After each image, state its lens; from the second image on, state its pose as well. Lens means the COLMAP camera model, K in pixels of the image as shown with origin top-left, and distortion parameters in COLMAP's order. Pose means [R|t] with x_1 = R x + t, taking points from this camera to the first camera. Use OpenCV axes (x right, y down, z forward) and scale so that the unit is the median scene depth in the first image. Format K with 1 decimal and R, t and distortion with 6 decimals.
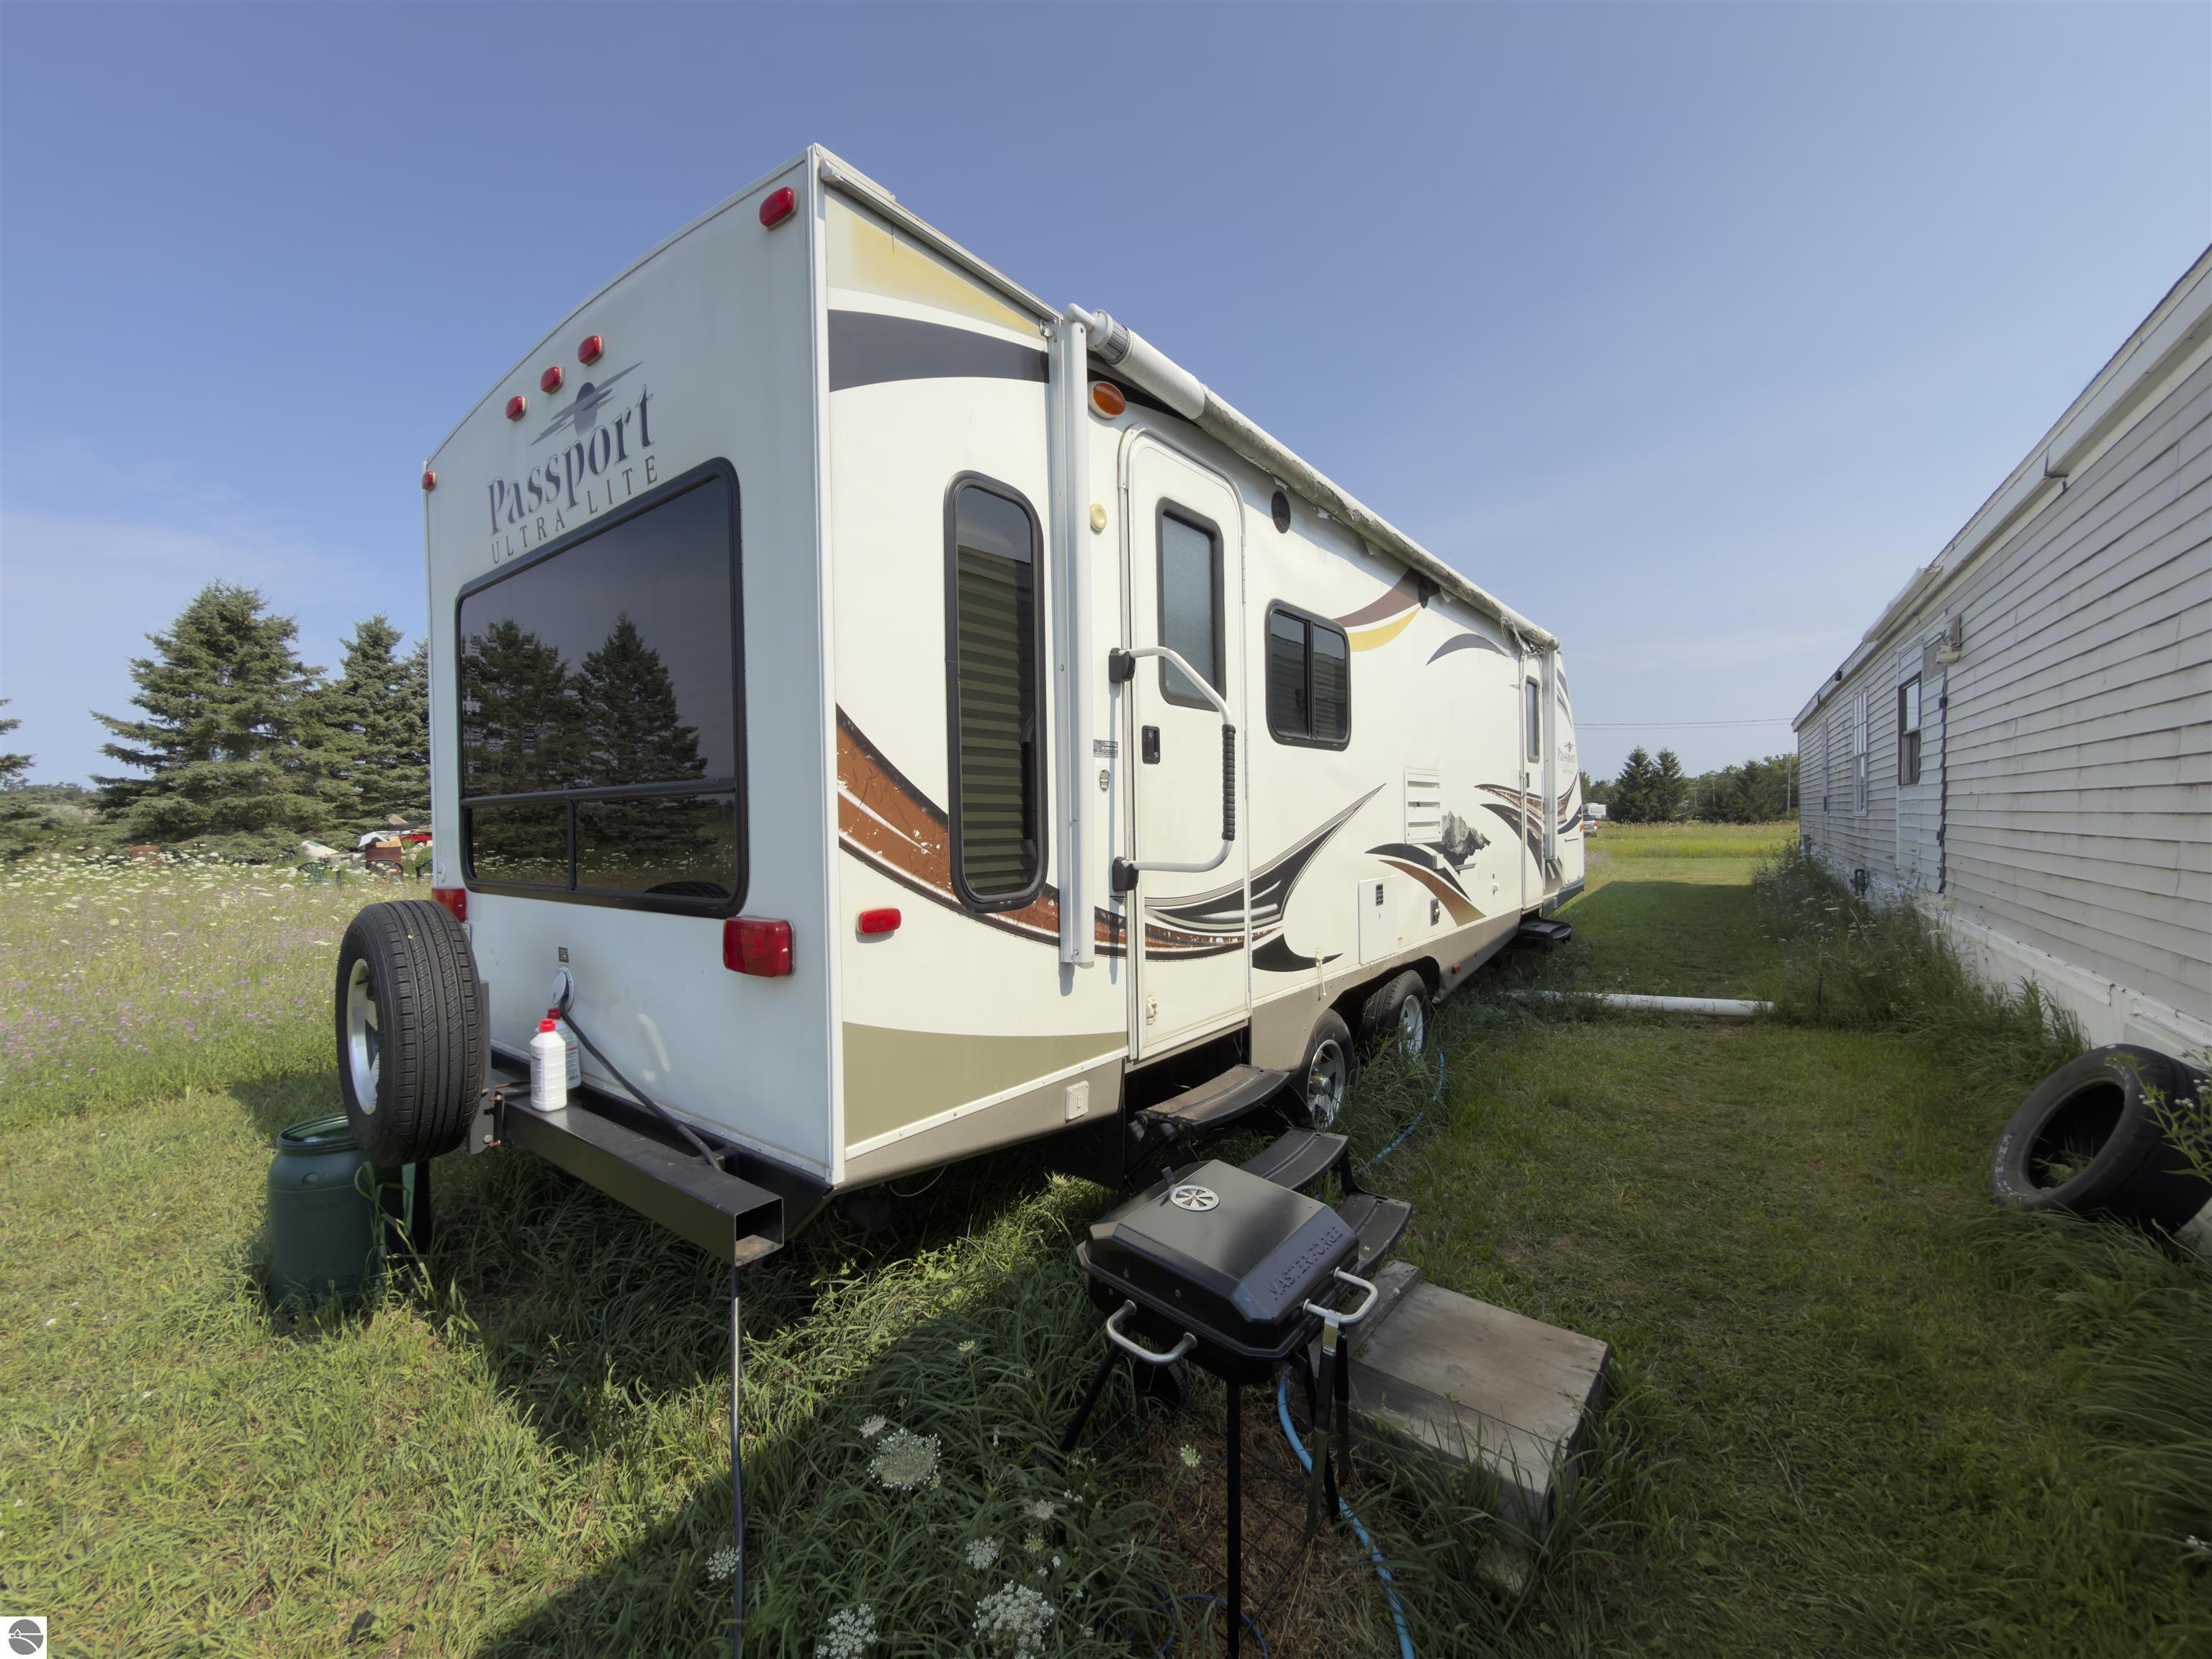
lens RADIAL K [[884.9, 0, 1098.9], [0, 884.9, 817.0], [0, 0, 1]] dist [-0.015932, -0.000143]
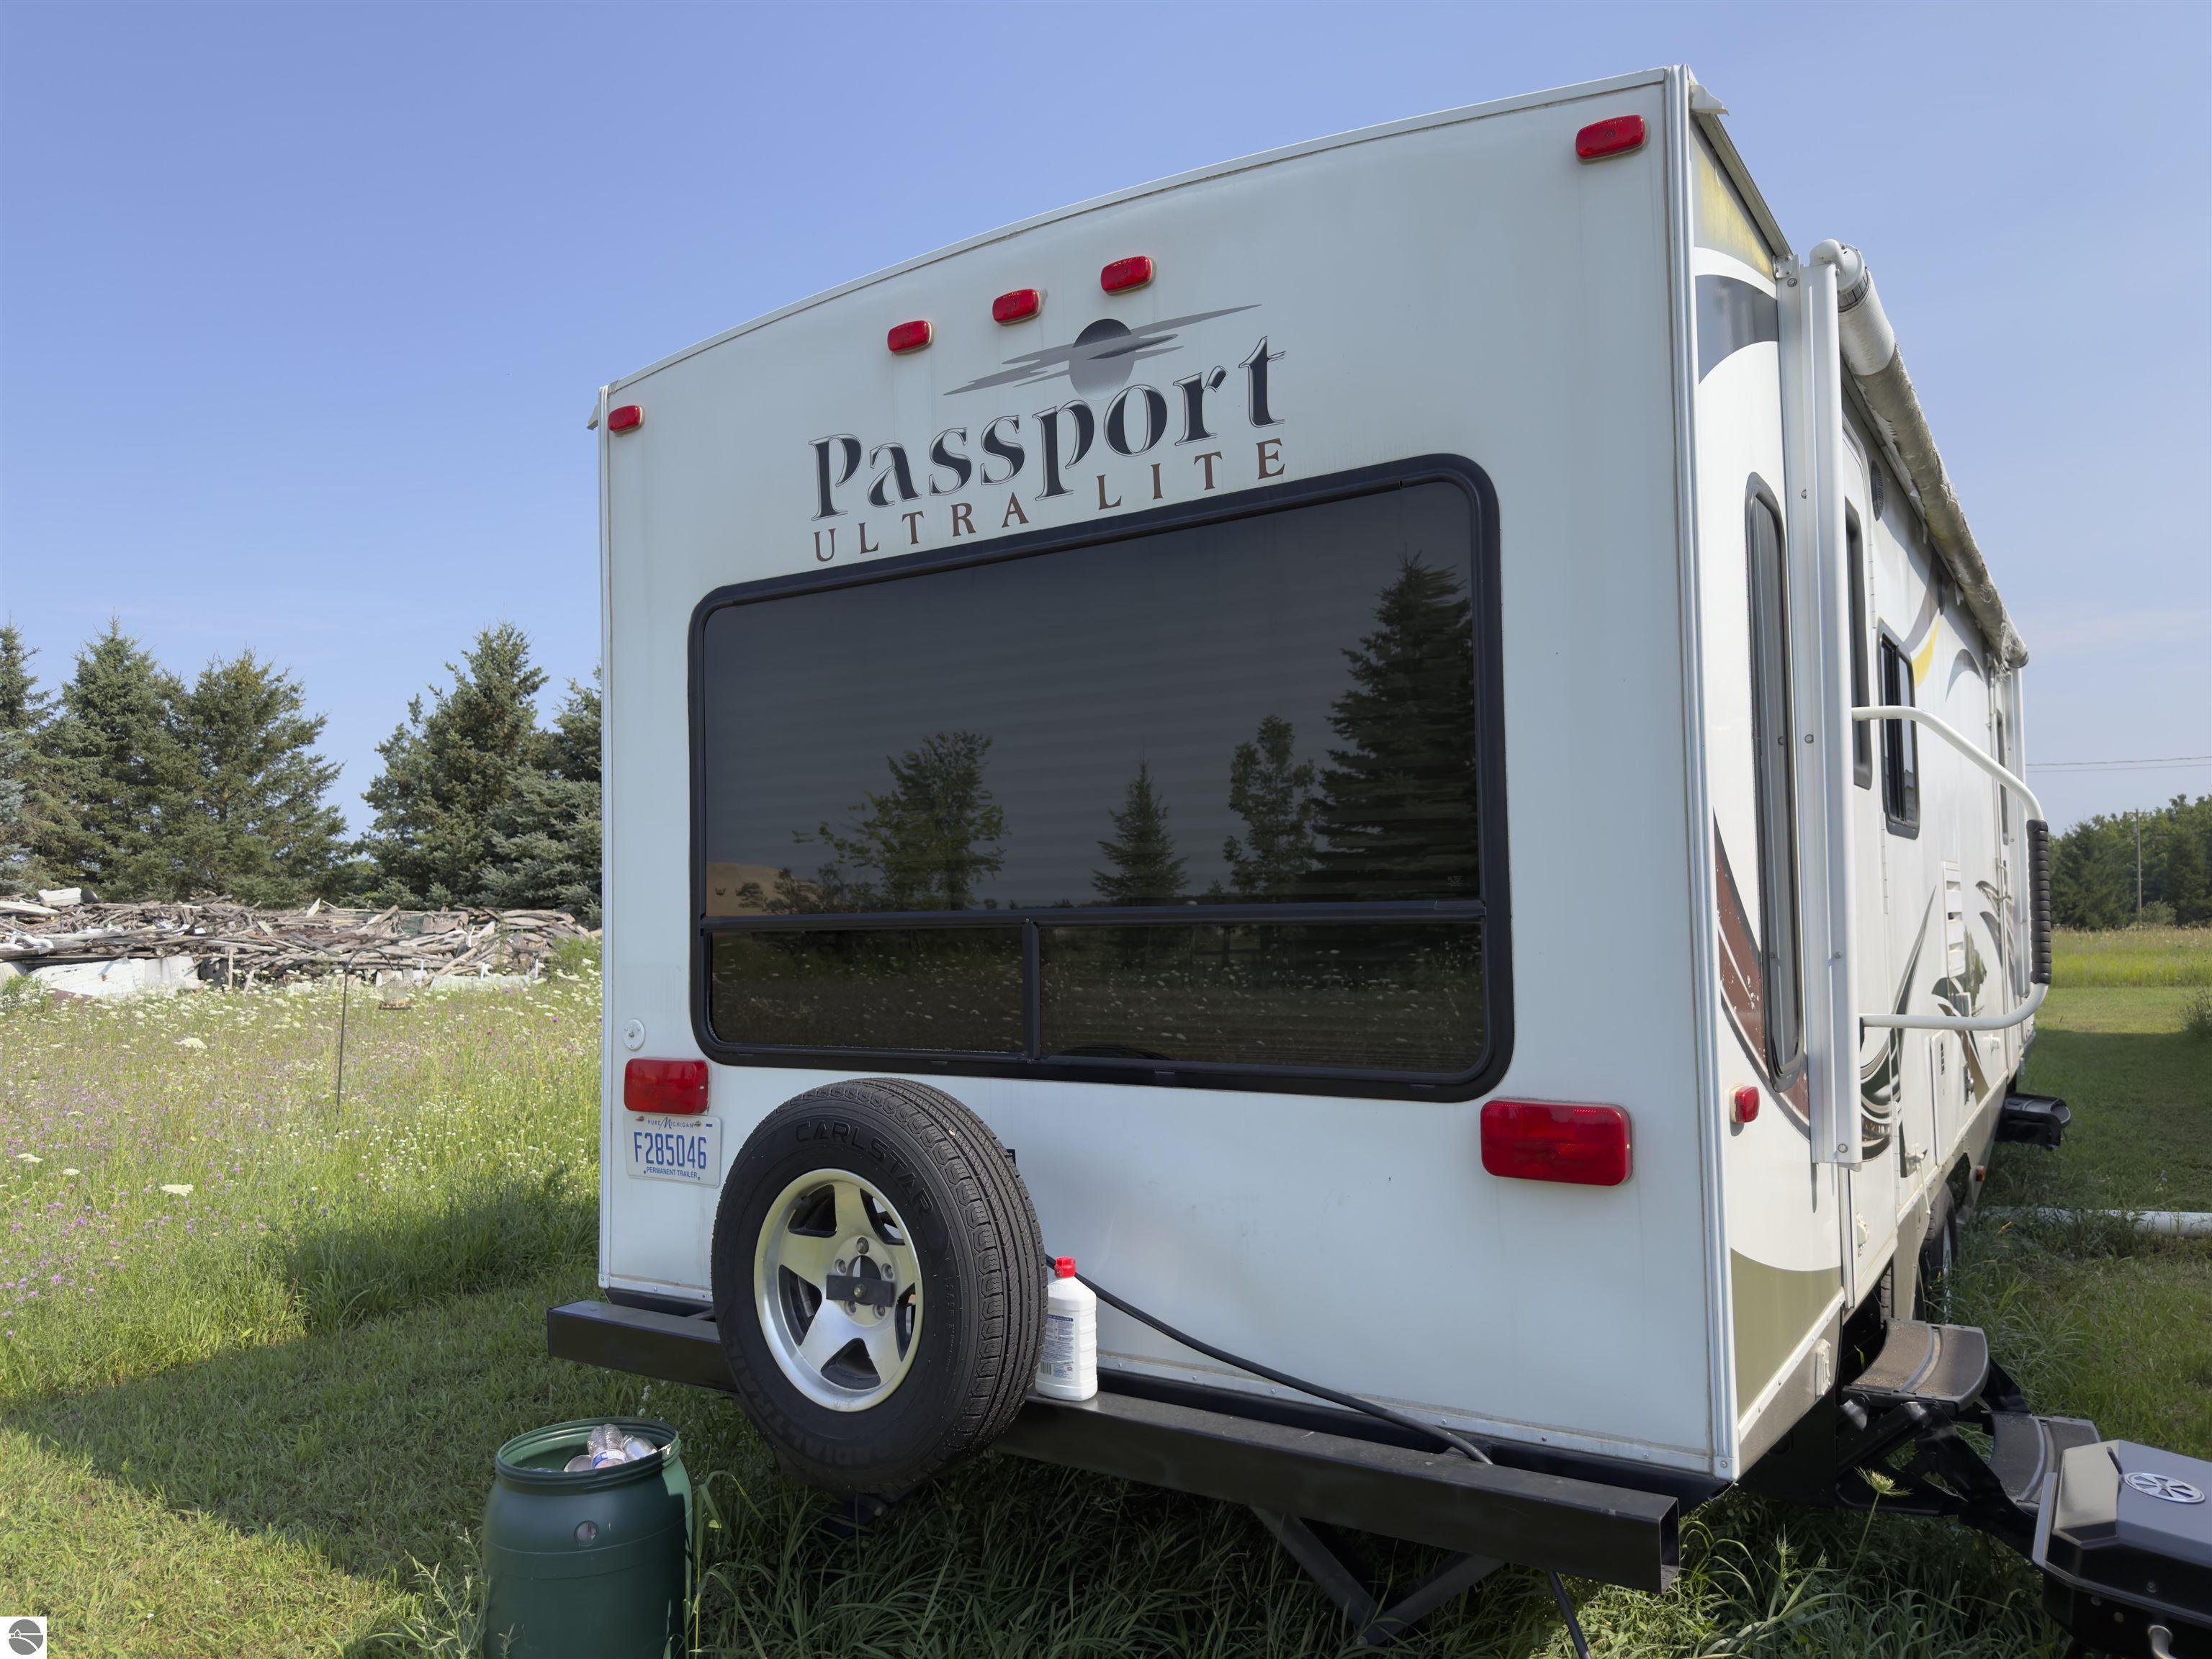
lens RADIAL K [[1541.9, 0, 1110.8], [0, 1541.9, 835.9], [0, 0, 1]] dist [0.097287, -0.111067]
pose [[0.995614, 0.002136, 0.093535, -0.627883], [0.002837, 0.998591, -0.052997, -0.025664], [-0.093516, 0.053030, 0.994204, -0.168545]]
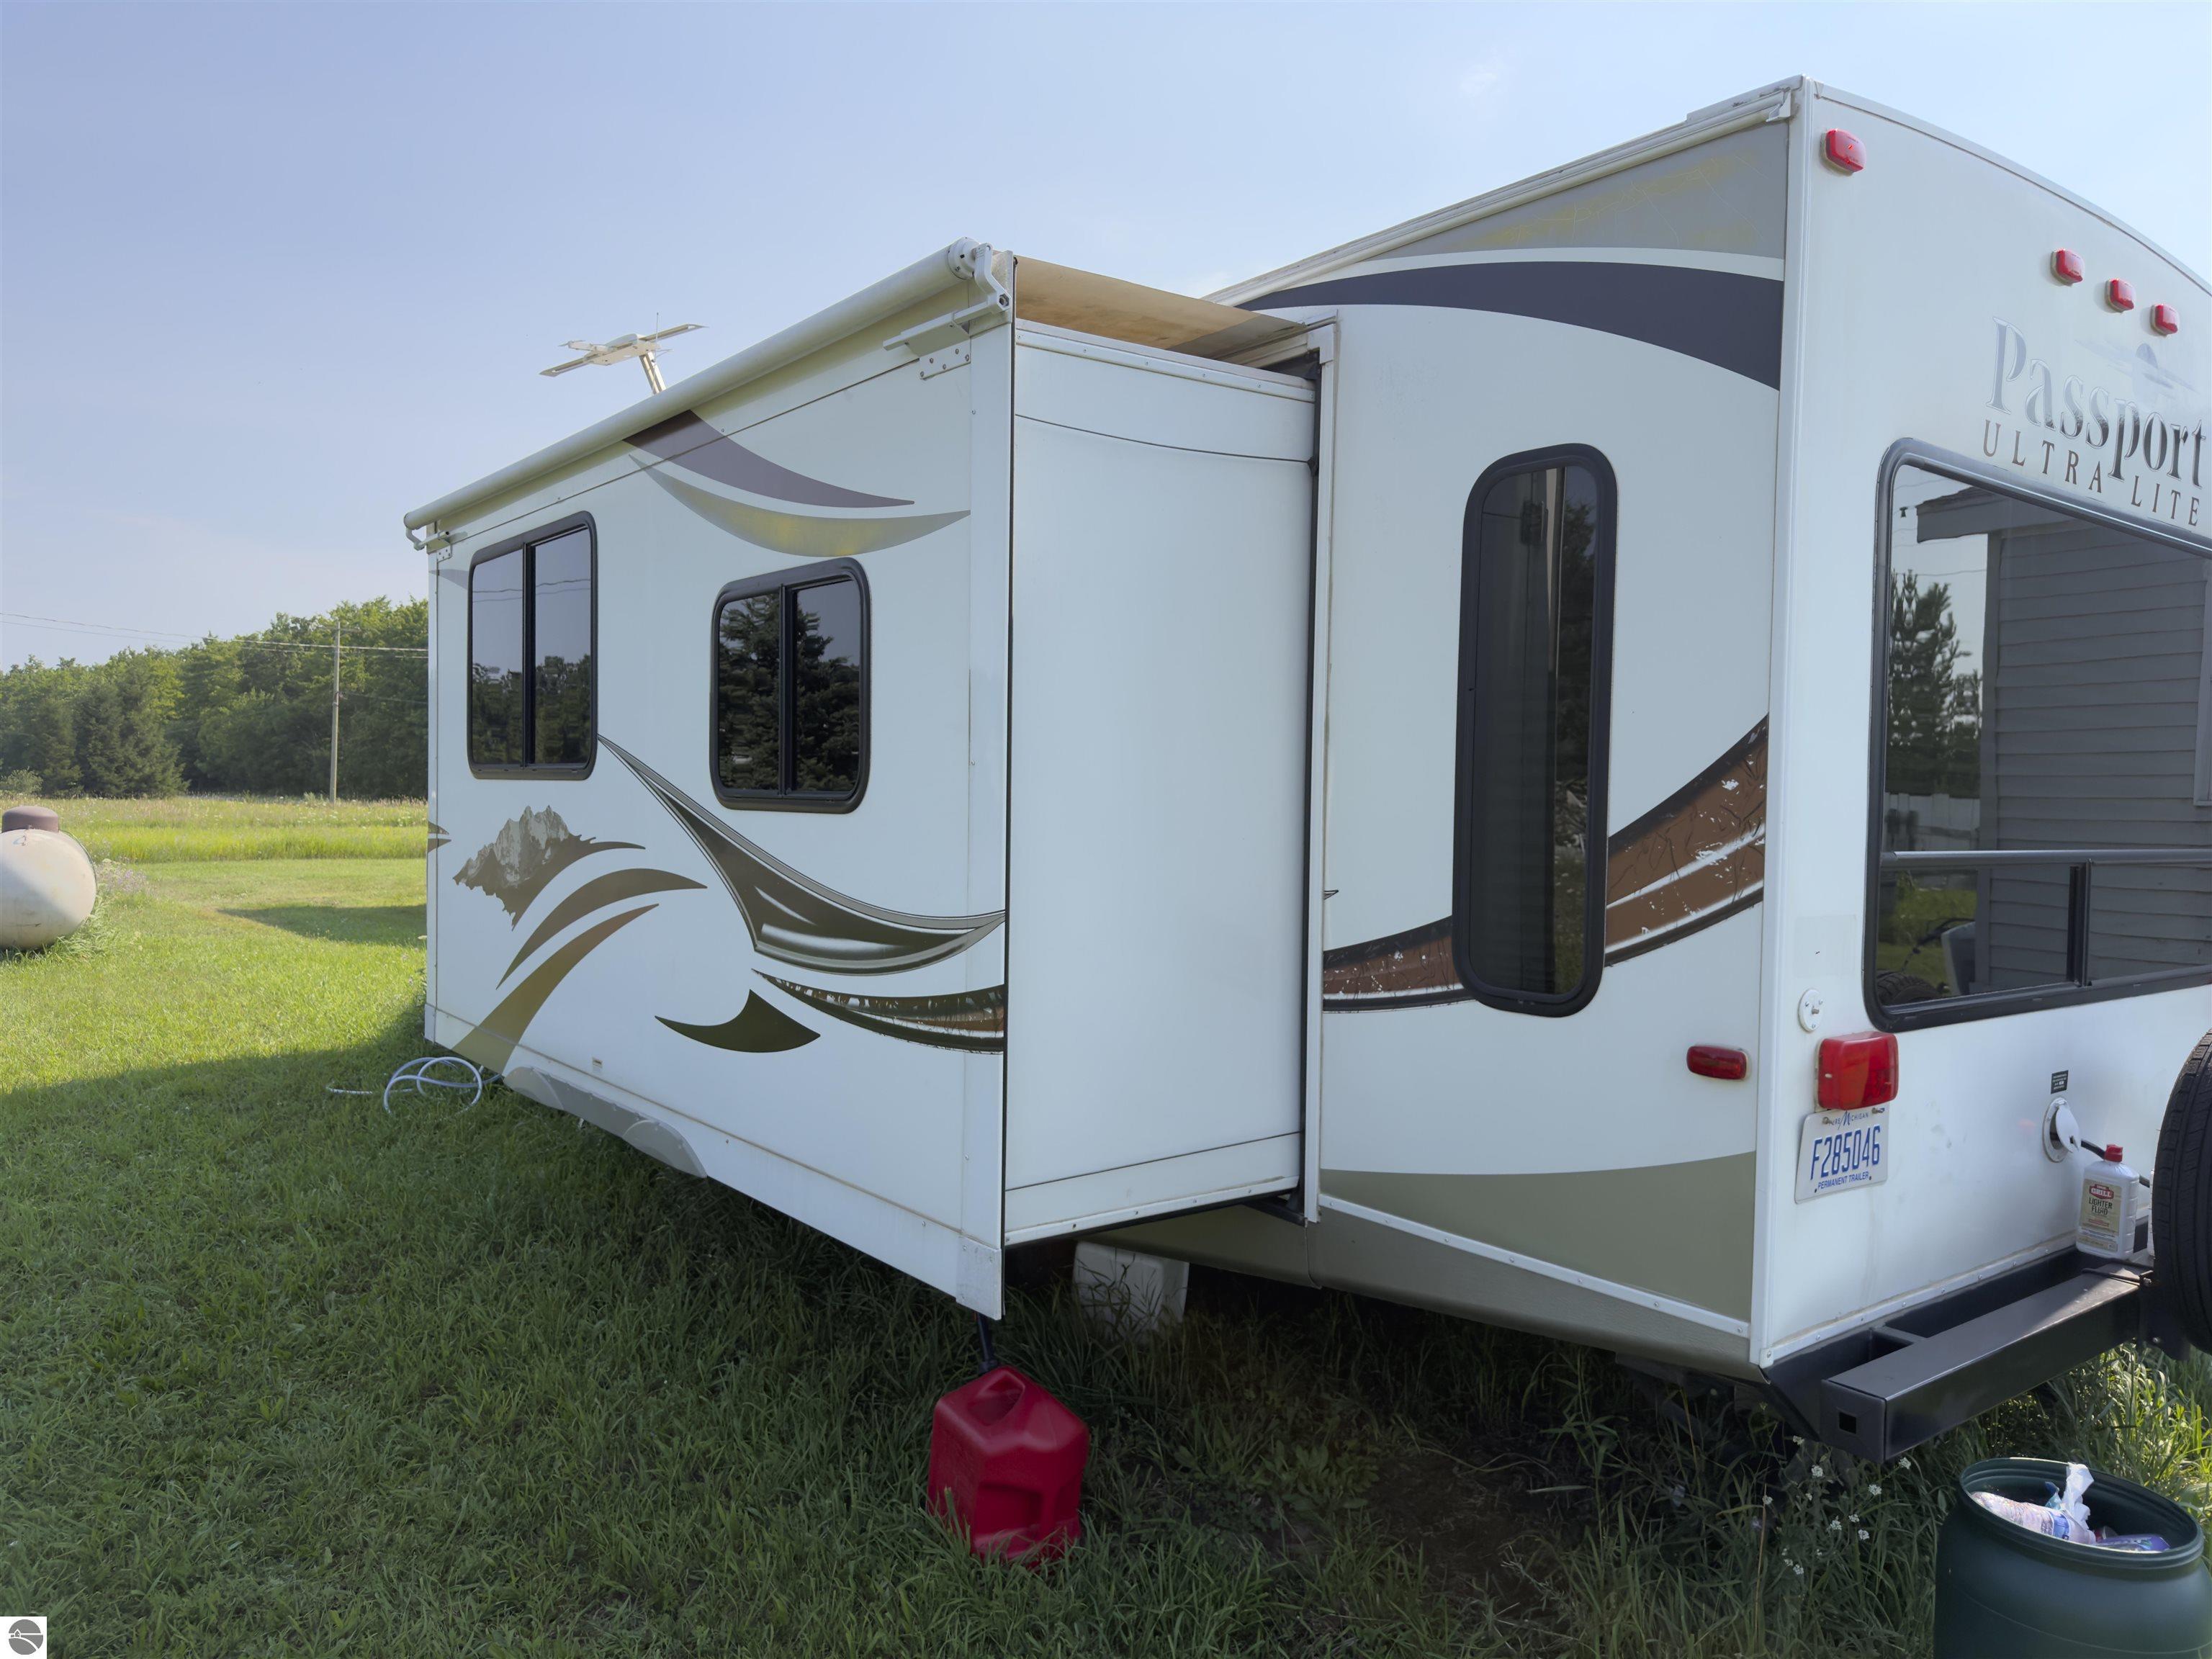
lens RADIAL K [[1541.9, 0, 1110.8], [0, 1541.9, 835.9], [0, 0, 1]] dist [0.097287, -0.111067]
pose [[0.244285, -0.006074, 0.969684, -1.912409], [-0.027822, 0.999525, 0.013270, -0.039312], [-0.969304, -0.030221, 0.244000, 1.316665]]
